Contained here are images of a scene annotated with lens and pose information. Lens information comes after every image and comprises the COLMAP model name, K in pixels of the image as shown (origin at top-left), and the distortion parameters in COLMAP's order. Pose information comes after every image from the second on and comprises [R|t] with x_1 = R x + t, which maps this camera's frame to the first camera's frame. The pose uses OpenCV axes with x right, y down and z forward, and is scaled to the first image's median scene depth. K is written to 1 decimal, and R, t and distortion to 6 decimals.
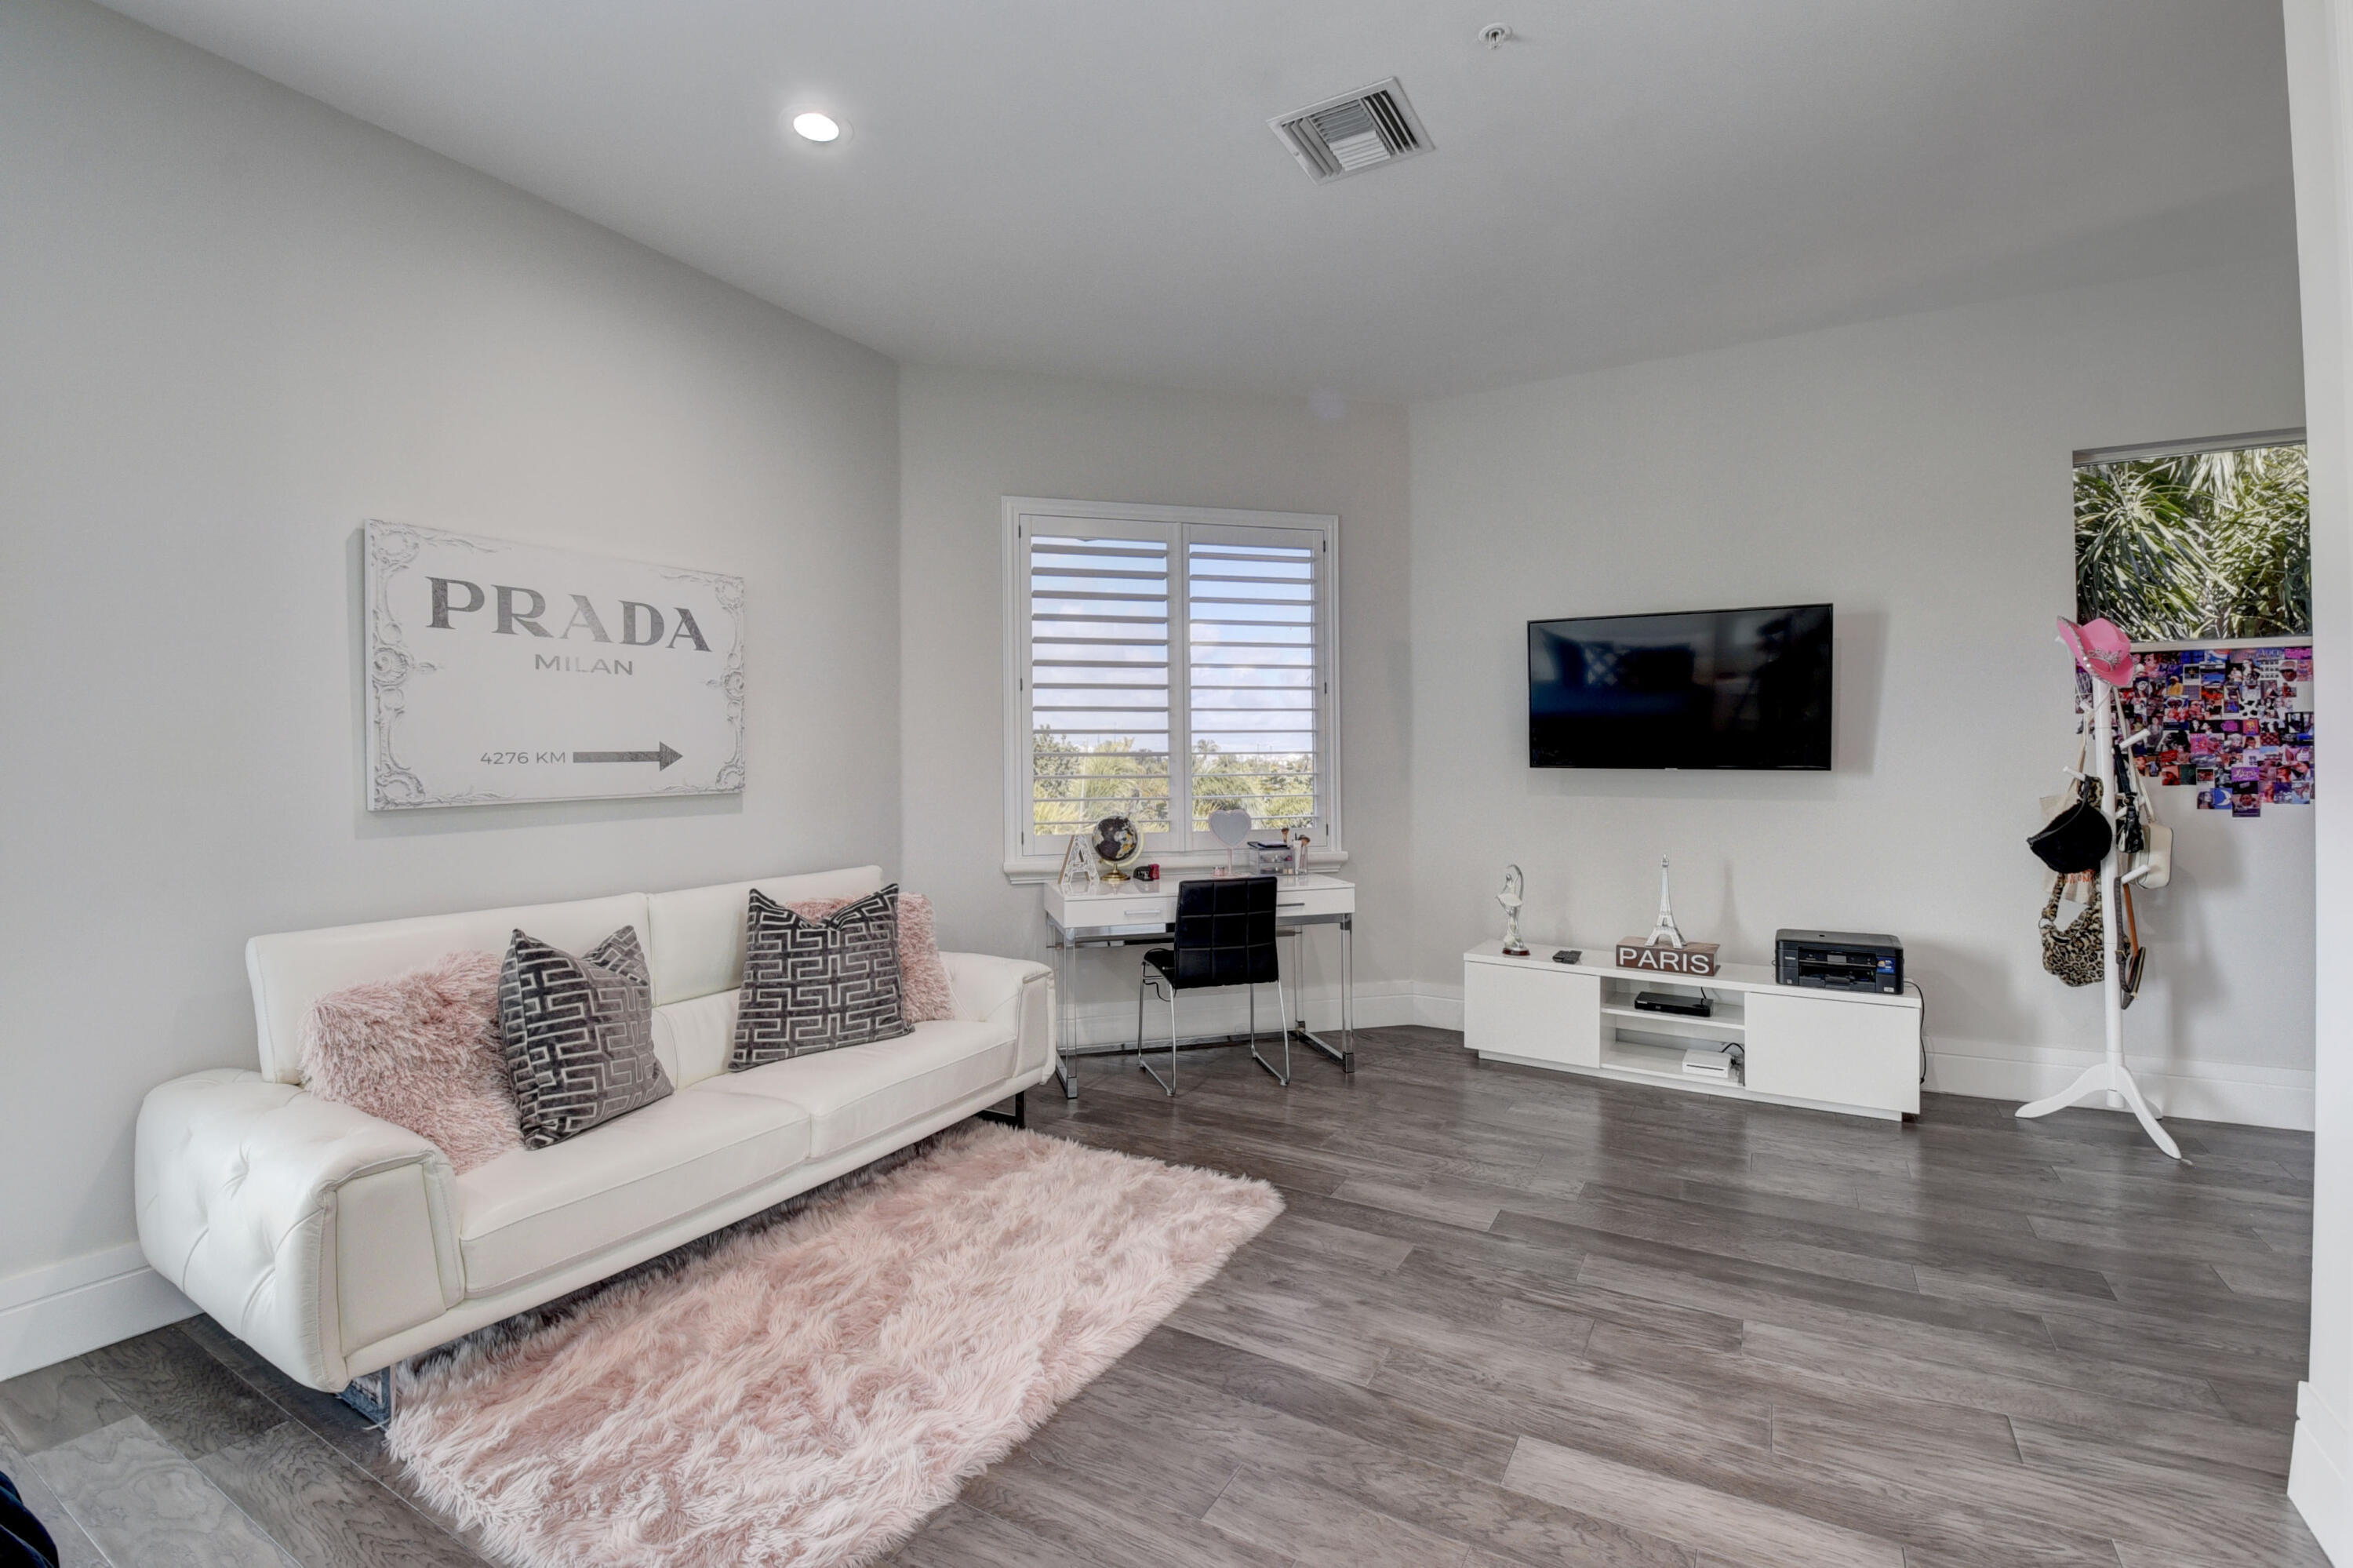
lens RADIAL K [[1039.7, 0, 1171.1], [0, 1039.7, 755.6], [0, 0, 1]] dist [0.015585, -0.023231]
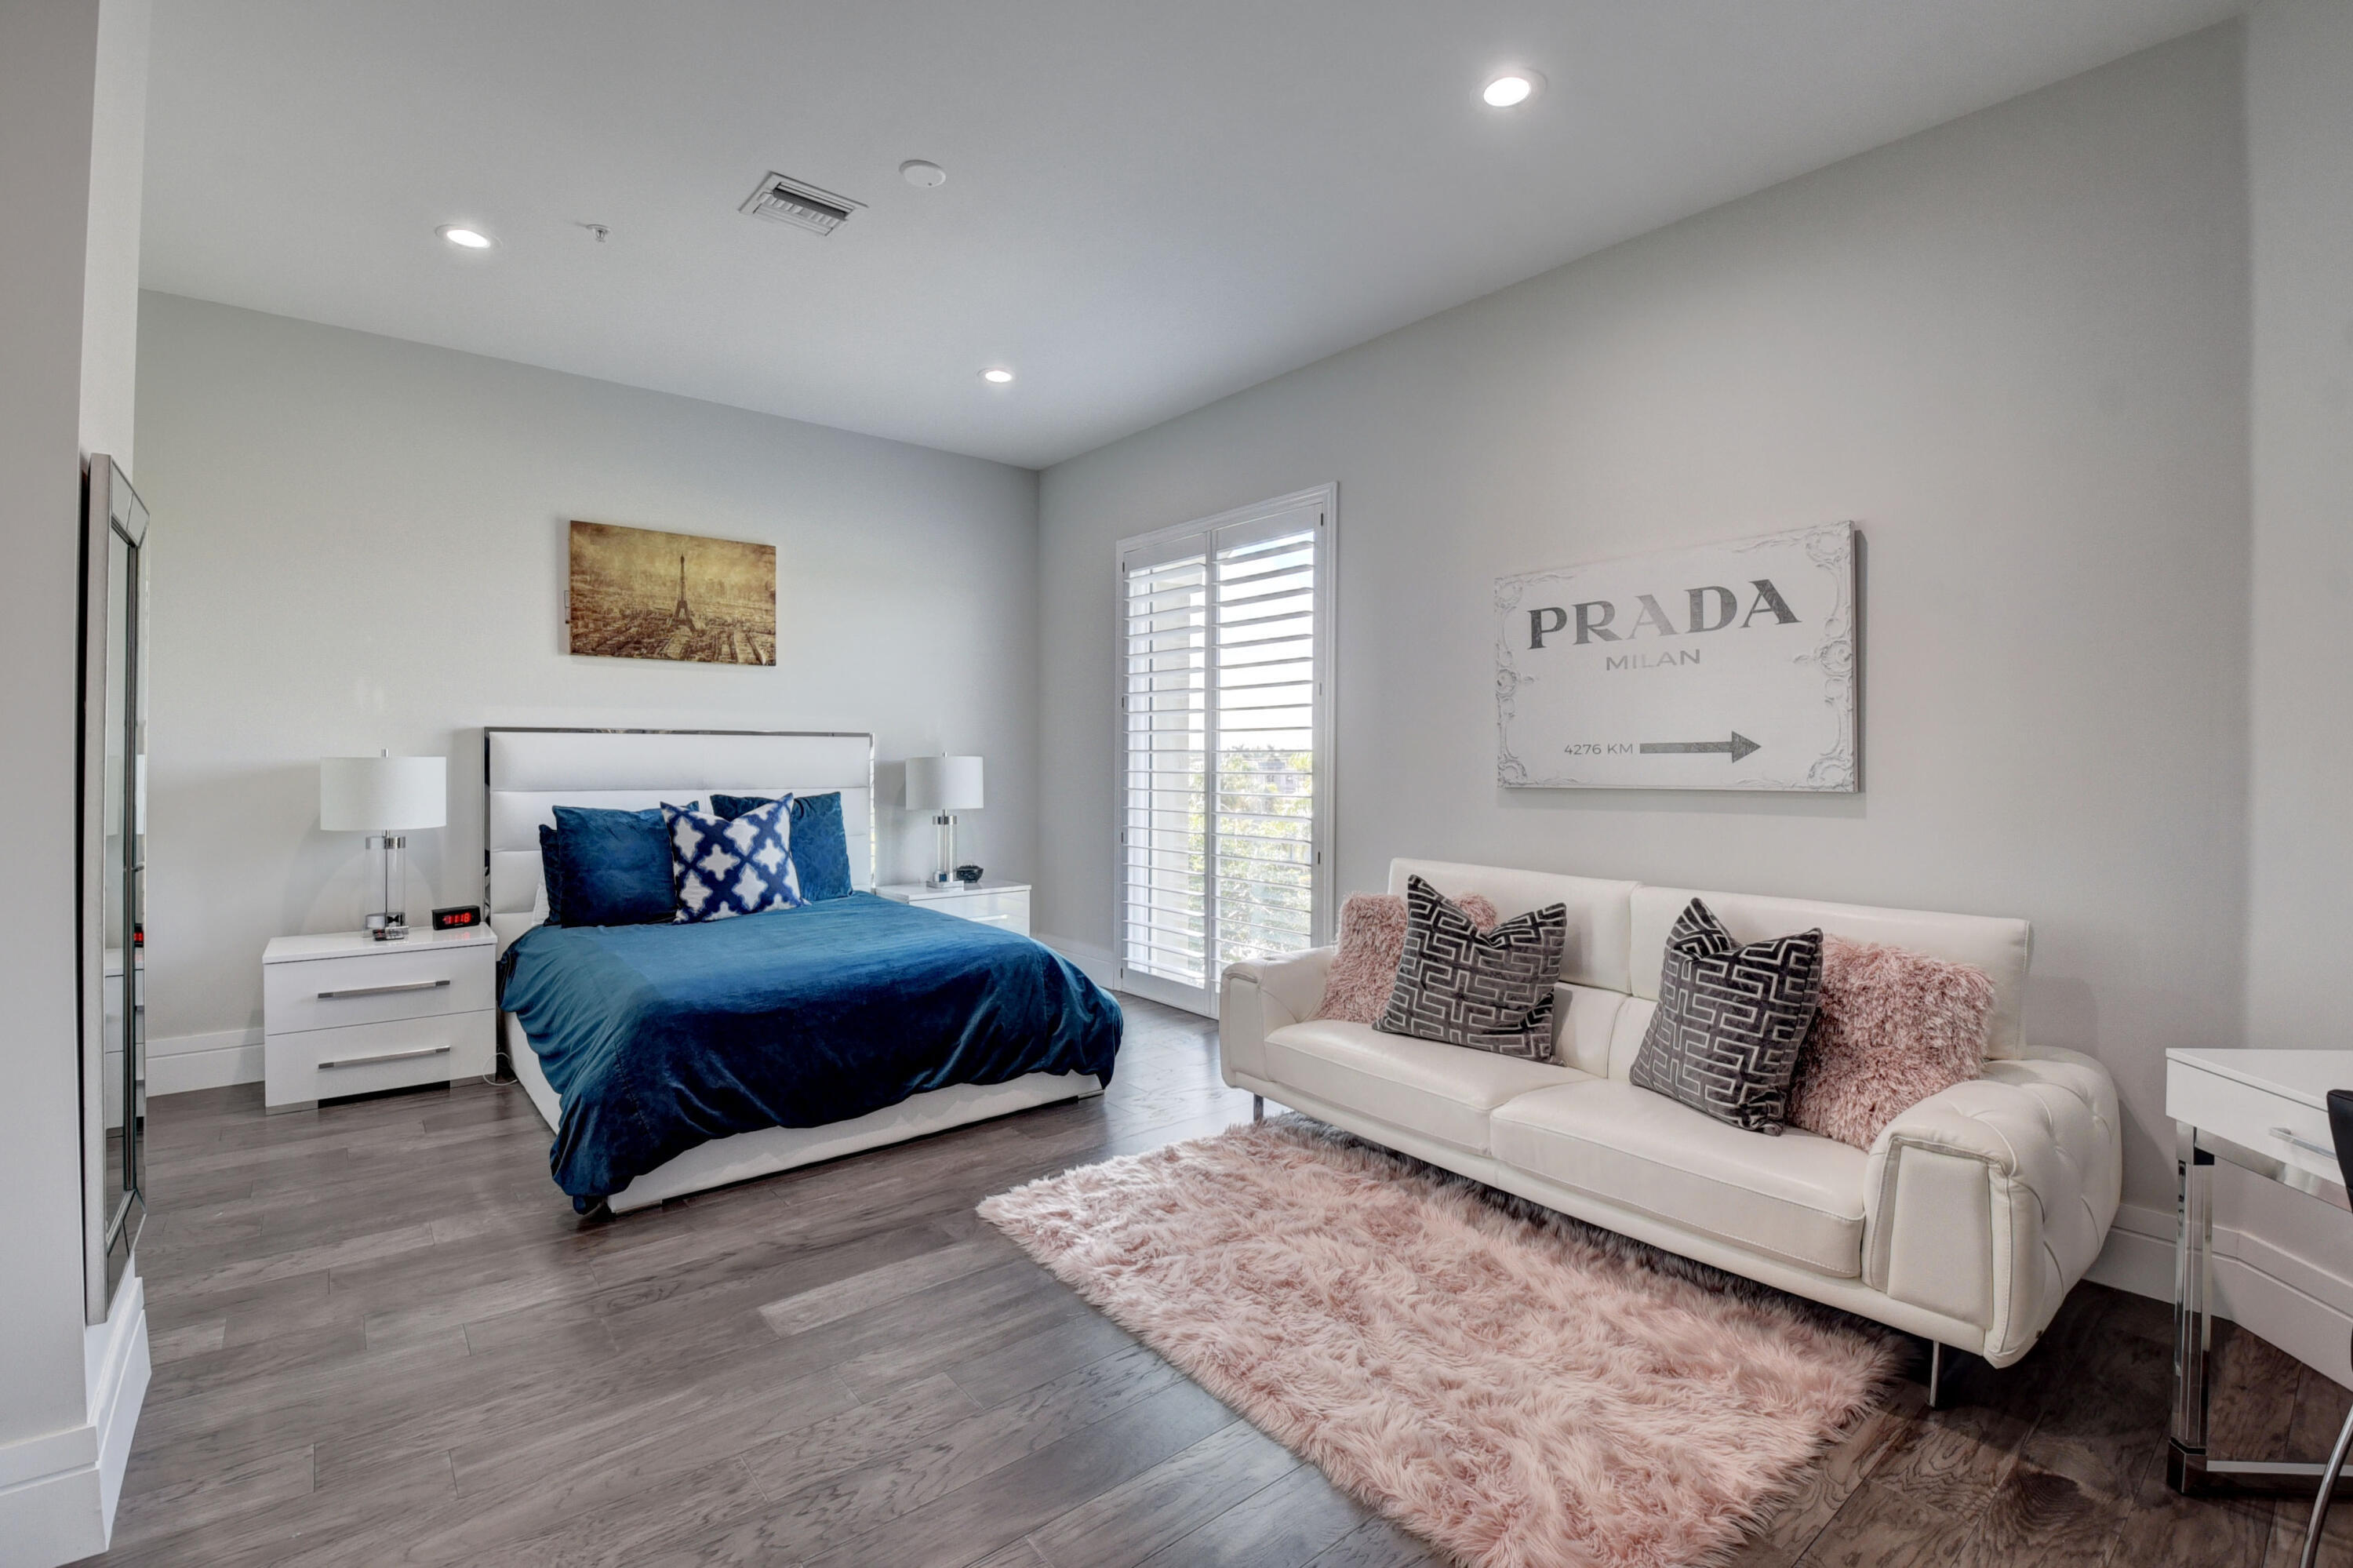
lens RADIAL K [[1039.7, 0, 1171.1], [0, 1039.7, 755.6], [0, 0, 1]] dist [0.015585, -0.023231]
pose [[-0.350982, 0.002854, -0.936378, 0.600940], [0.003807, 0.999991, 0.001621, 0.005460], [0.936374, -0.002996, -0.350990, 0.937707]]
